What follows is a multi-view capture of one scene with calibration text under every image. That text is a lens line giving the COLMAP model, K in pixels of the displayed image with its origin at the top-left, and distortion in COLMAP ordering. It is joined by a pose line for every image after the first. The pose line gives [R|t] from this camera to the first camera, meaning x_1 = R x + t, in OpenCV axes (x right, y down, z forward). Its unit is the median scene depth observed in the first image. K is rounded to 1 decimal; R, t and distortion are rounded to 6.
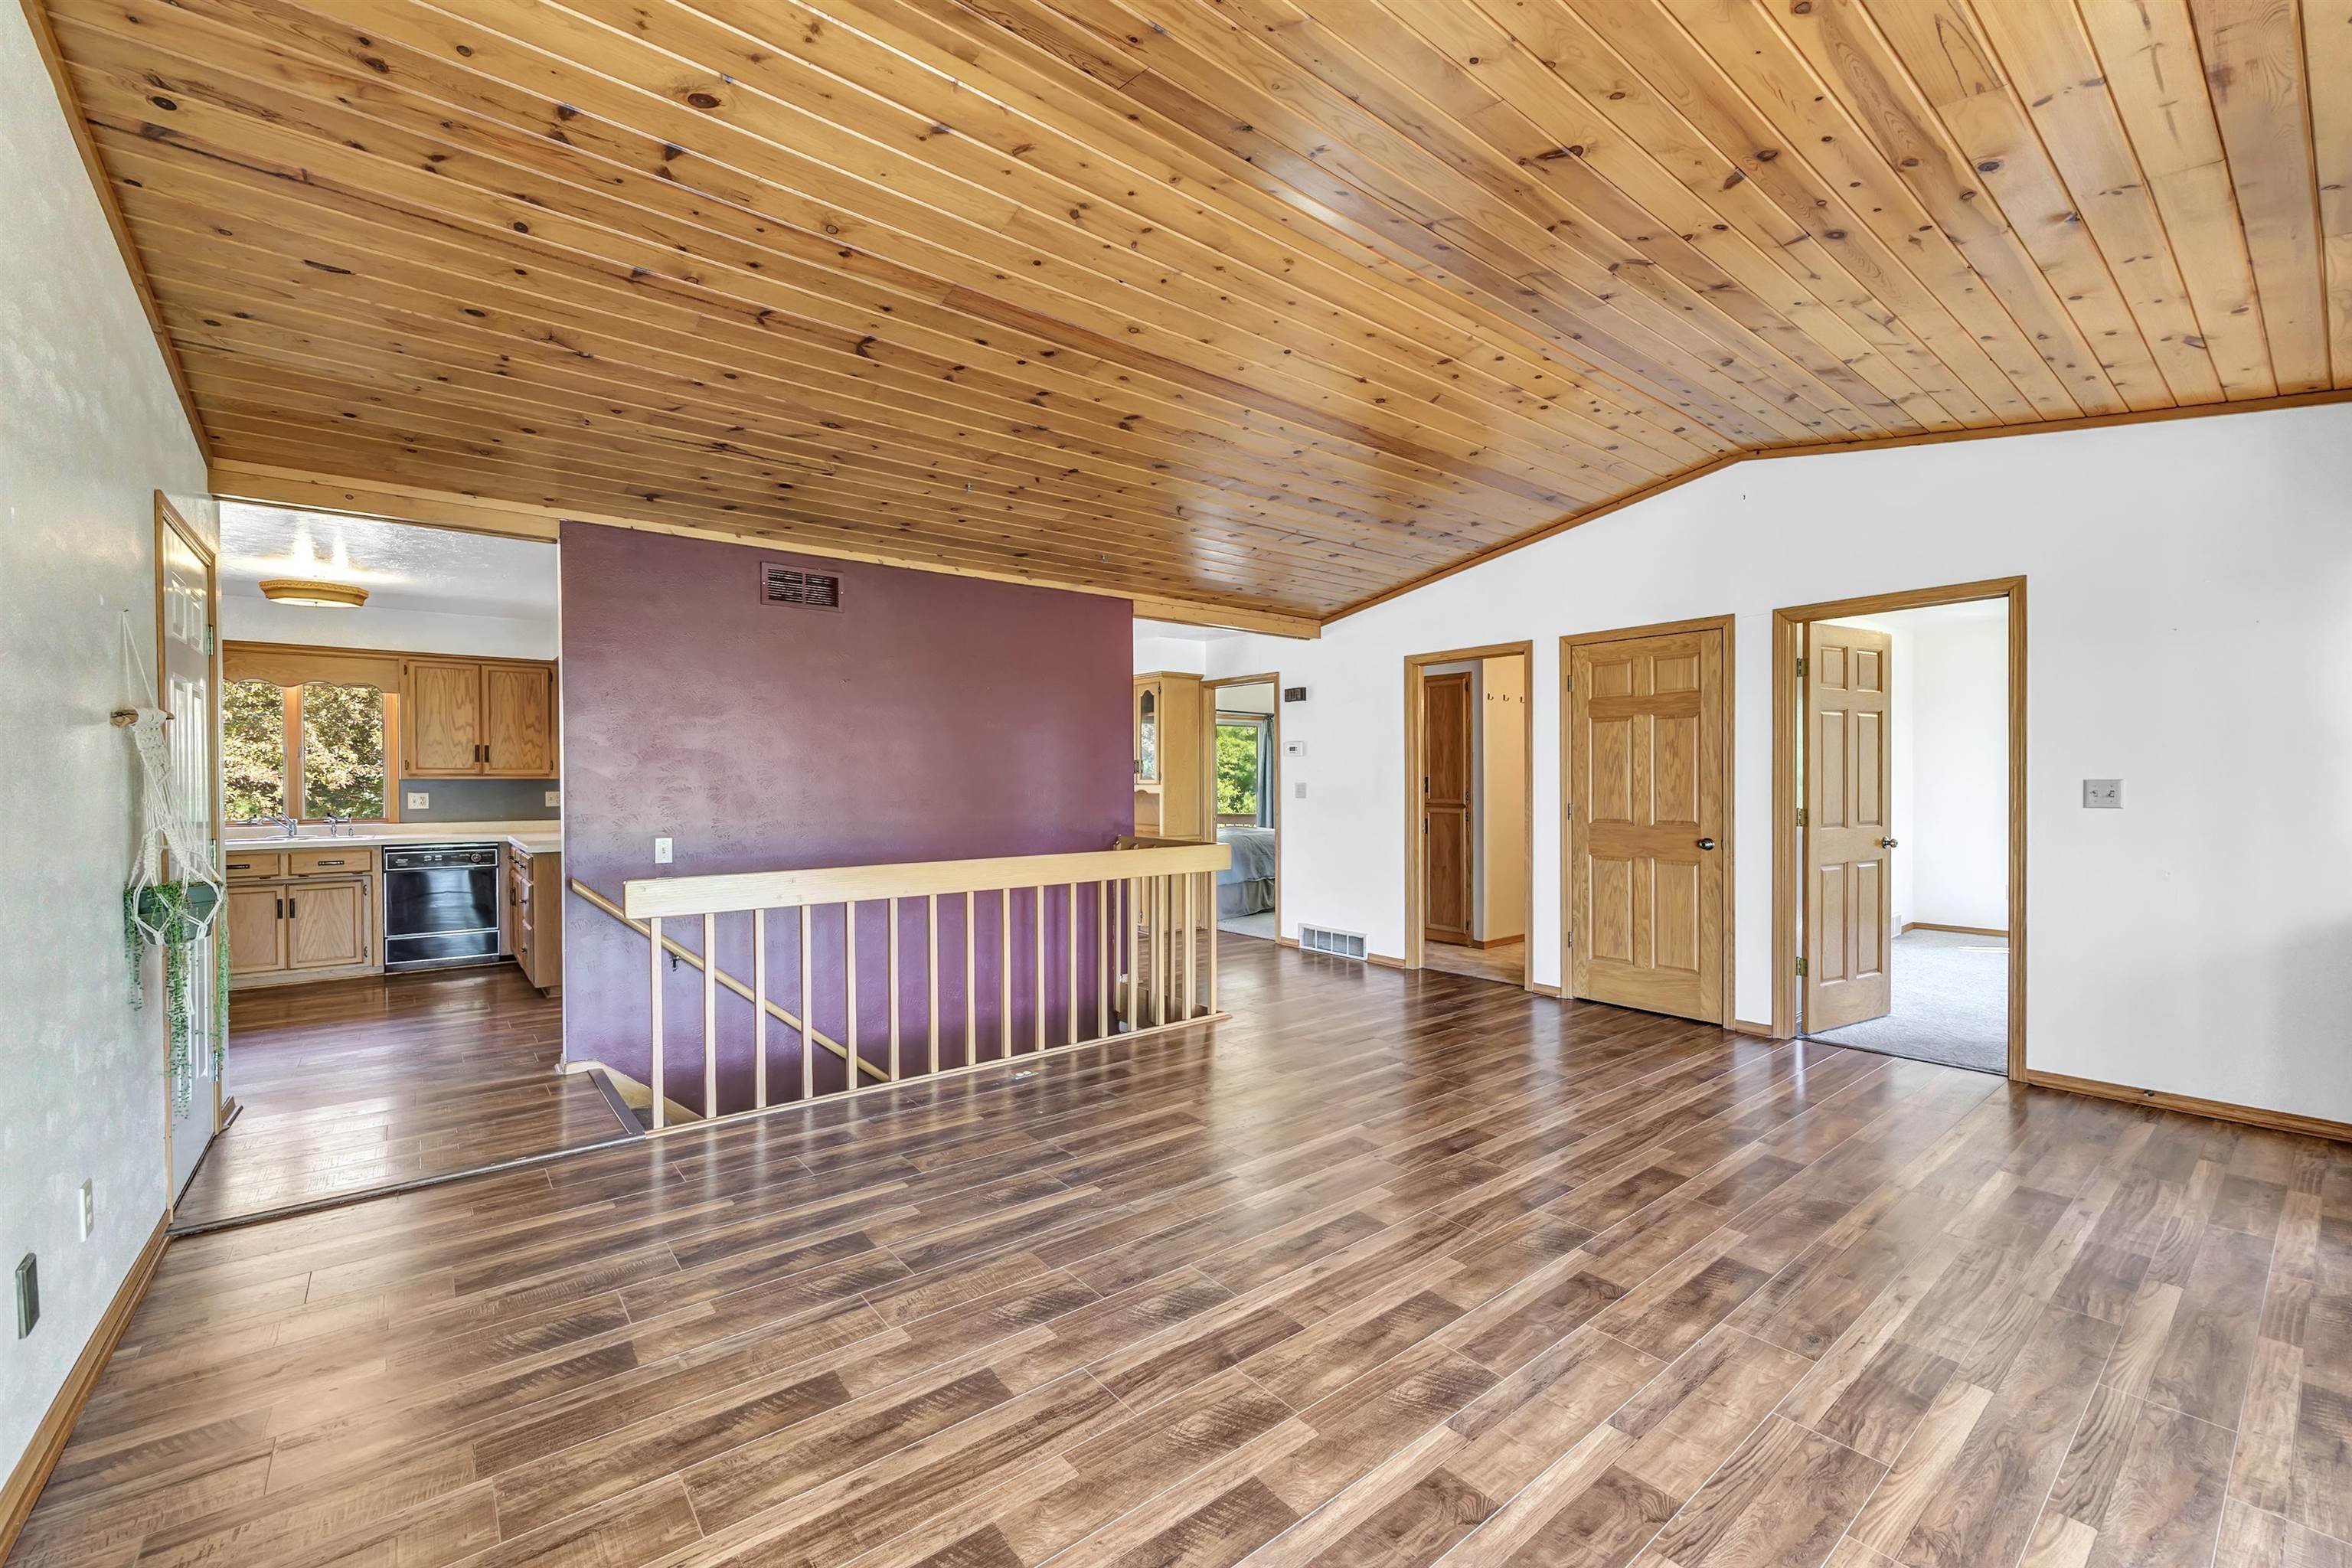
lens RADIAL K [[952.7, 0, 1174.9], [0, 952.7, 792.4], [0, 0, 1]] dist [-0.000230, -0.000728]
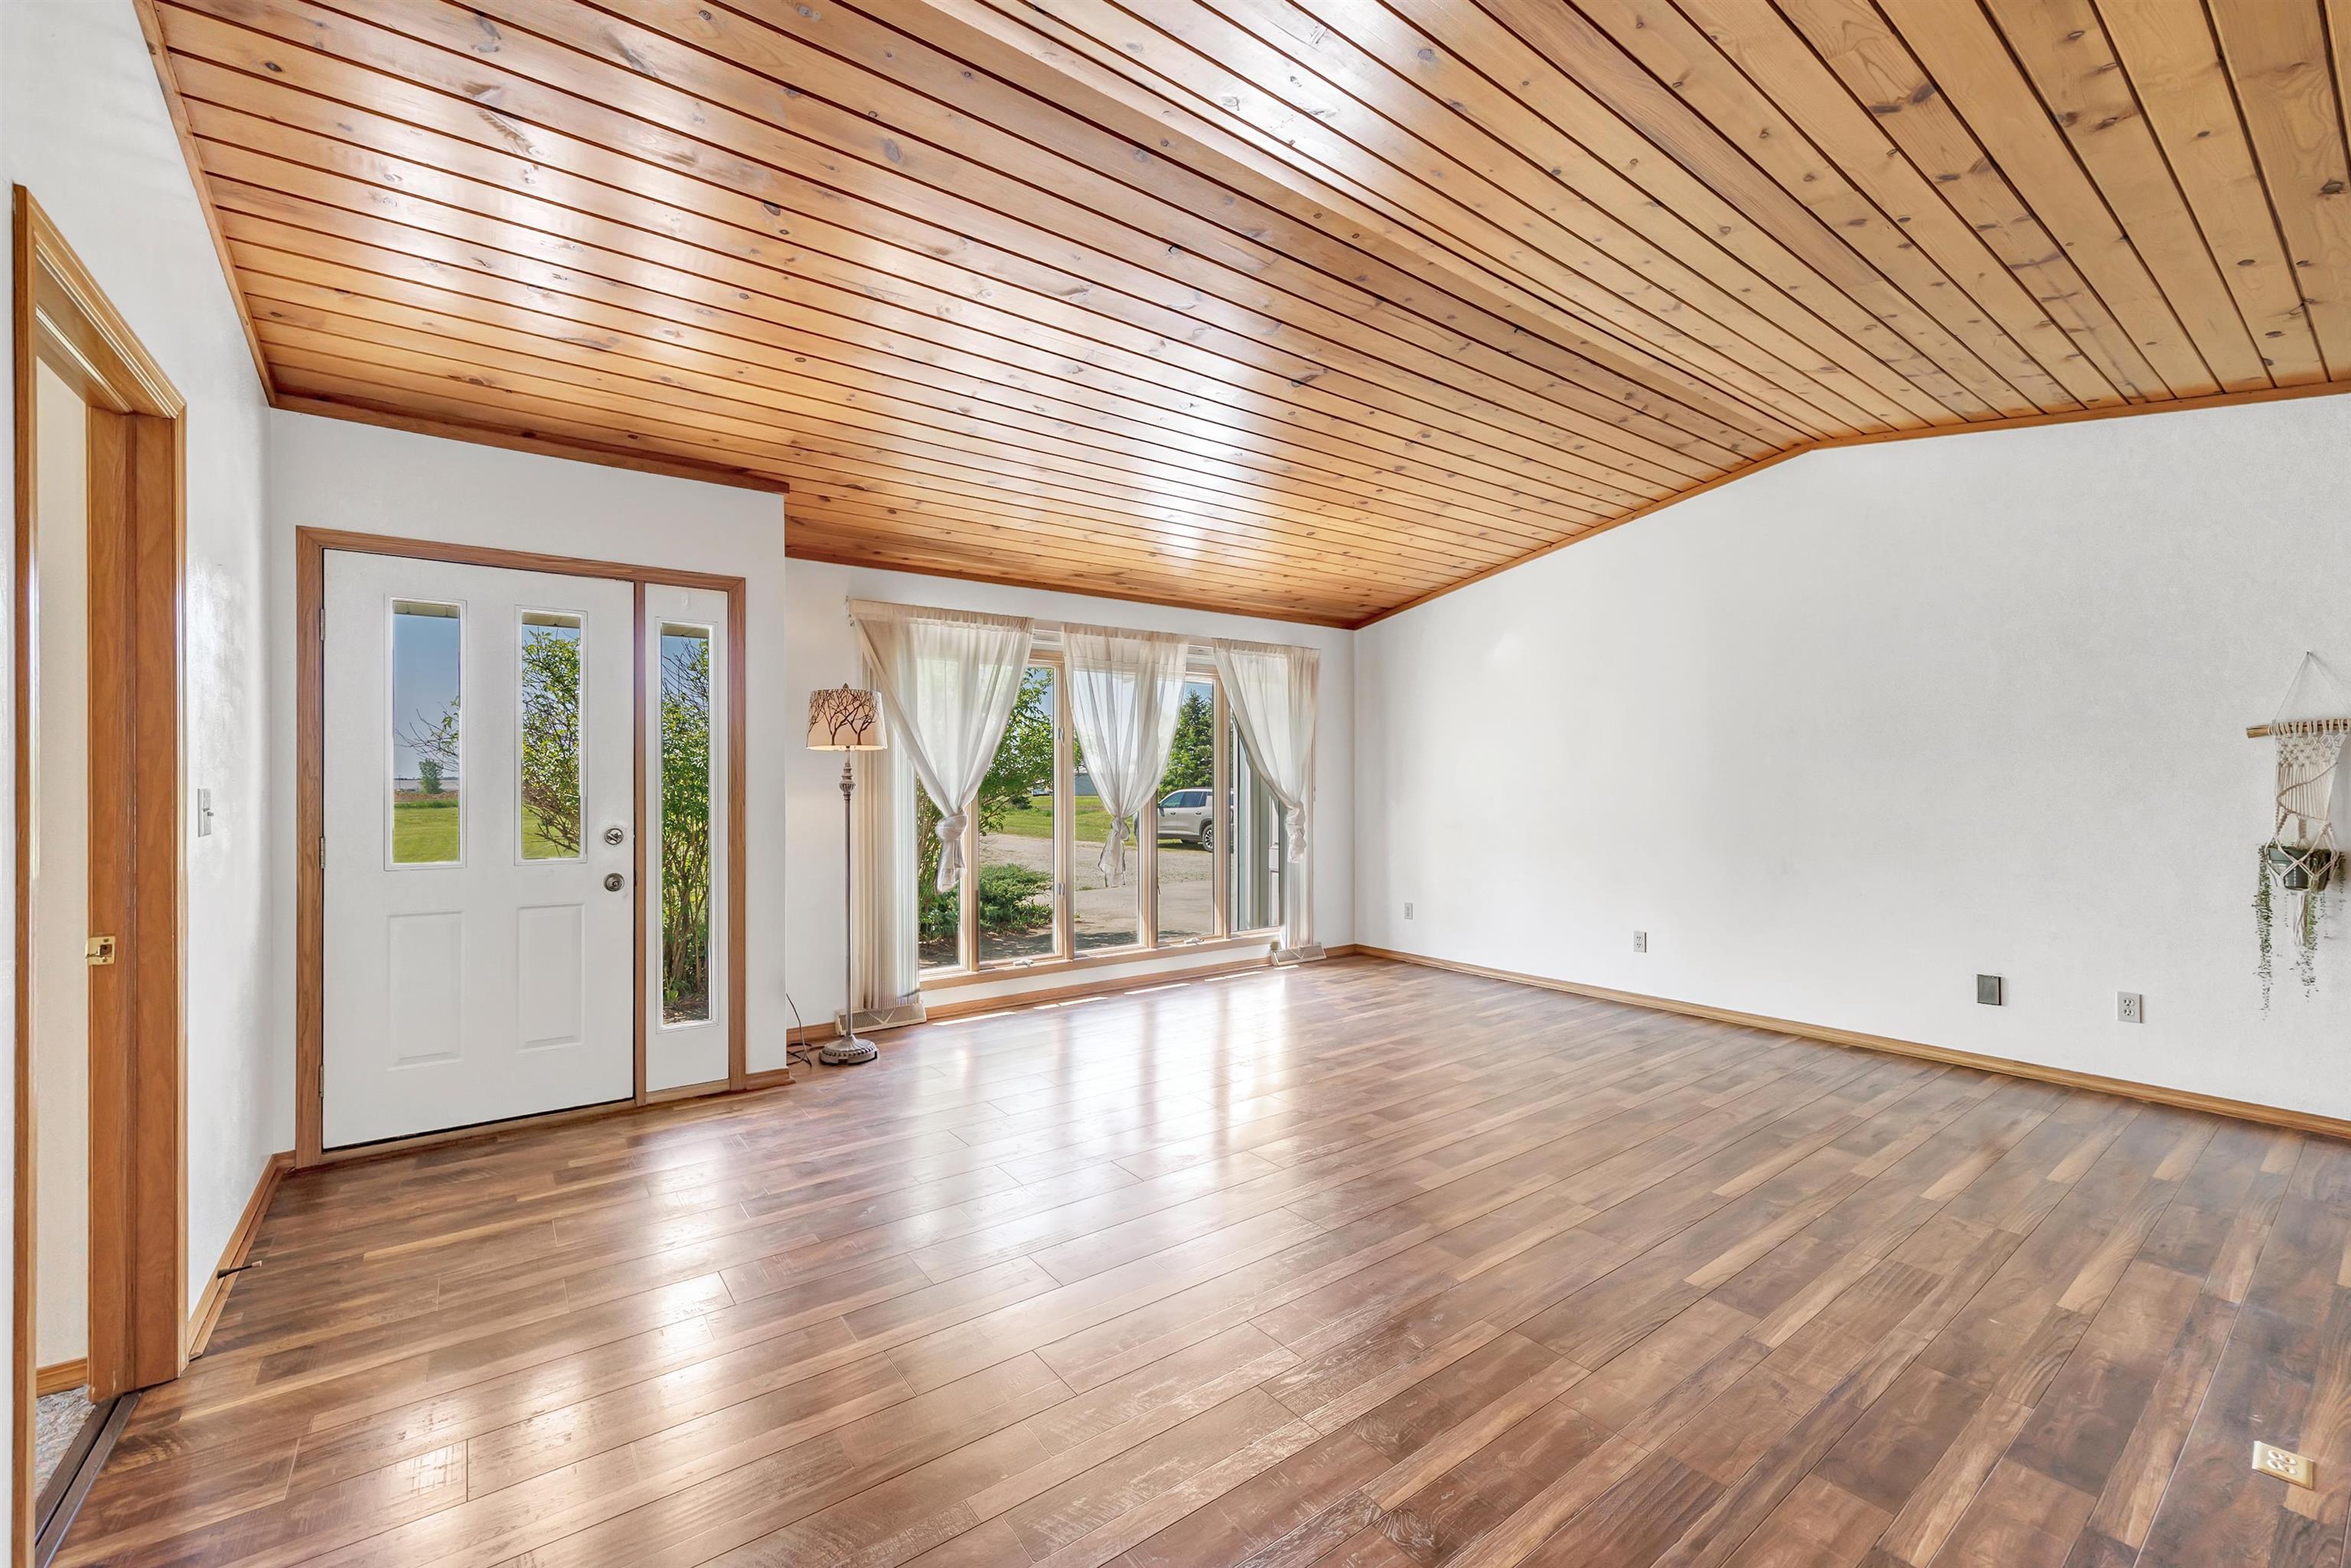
lens RADIAL K [[952.2, 0, 1191.0], [0, 952.2, 778.2], [0, 0, 1]] dist [-0.000230, -0.000728]
pose [[-0.999870, 0.005013, 0.015308, 0.444226], [0.005249, 0.999867, 0.015449, -0.025629], [-0.015228, 0.015527, -0.999763, 1.993682]]
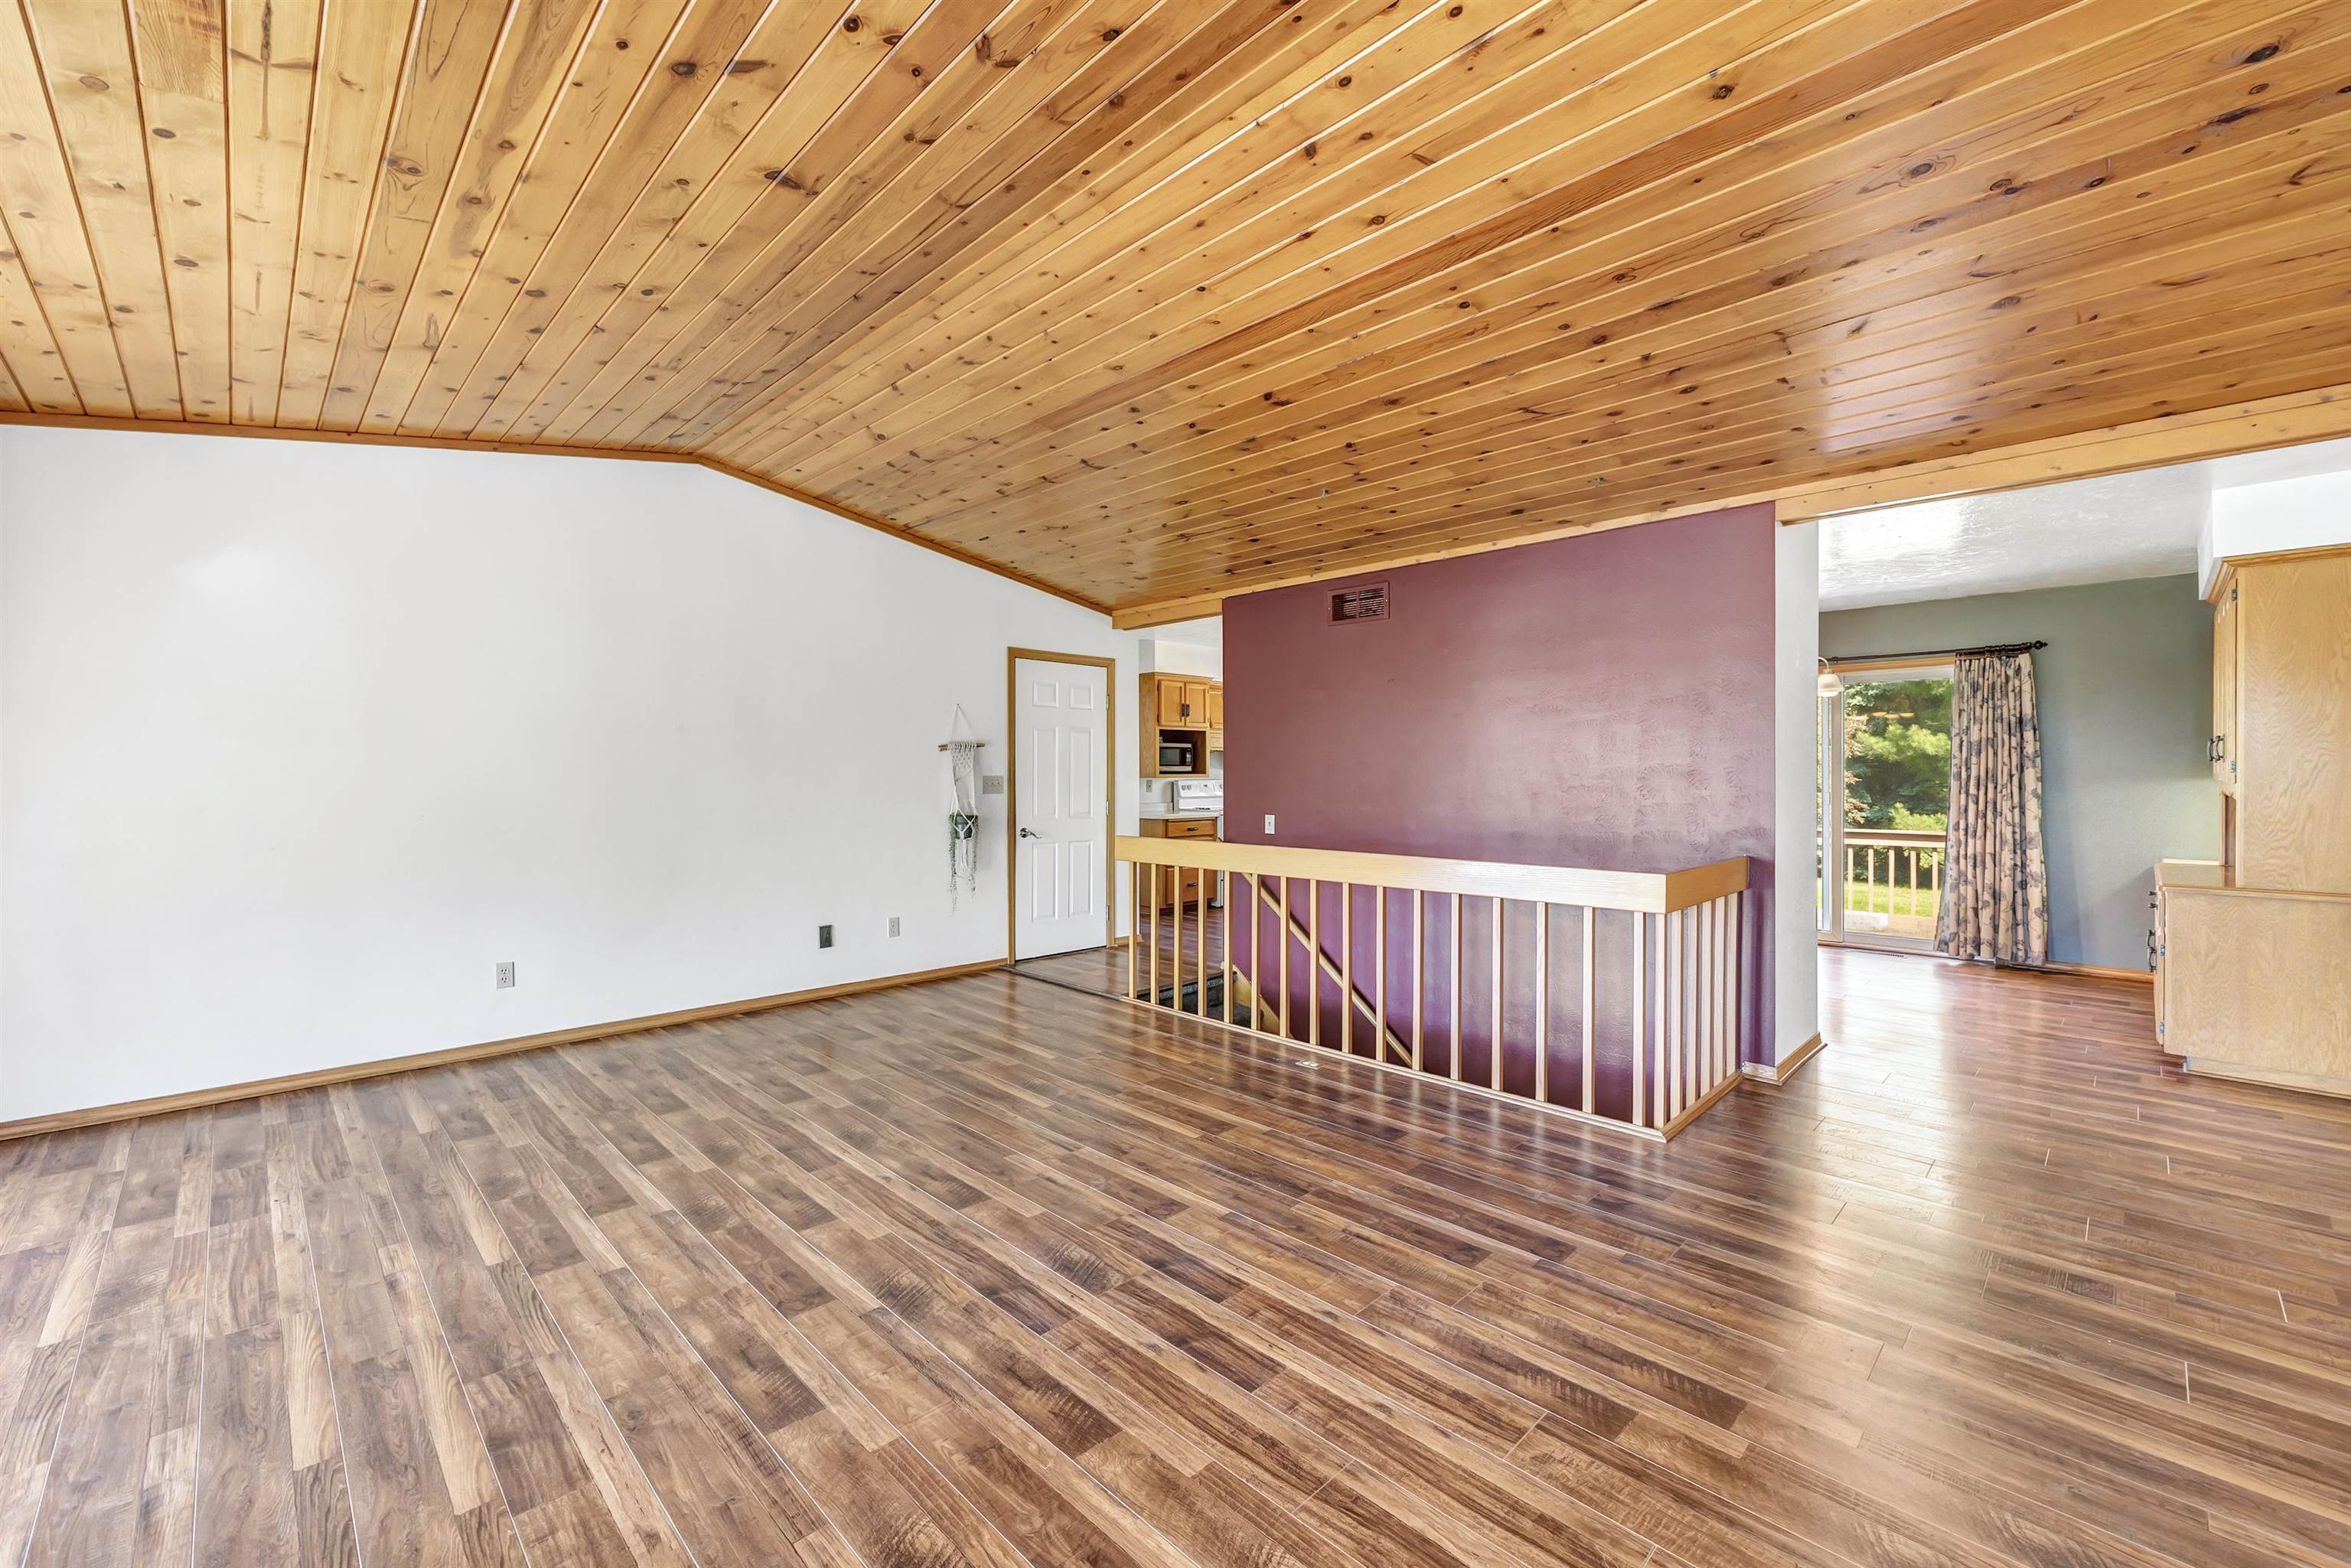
lens RADIAL K [[952.2, 0, 1115.3], [0, 952.2, 764.6], [0, 0, 1]] dist [-0.000230, -0.000728]
pose [[0.072270, -0.006290, -0.997365, 1.156534], [-0.017822, 0.999812, -0.007597, -0.013573], [0.997226, 0.018324, 0.072144, 1.003698]]
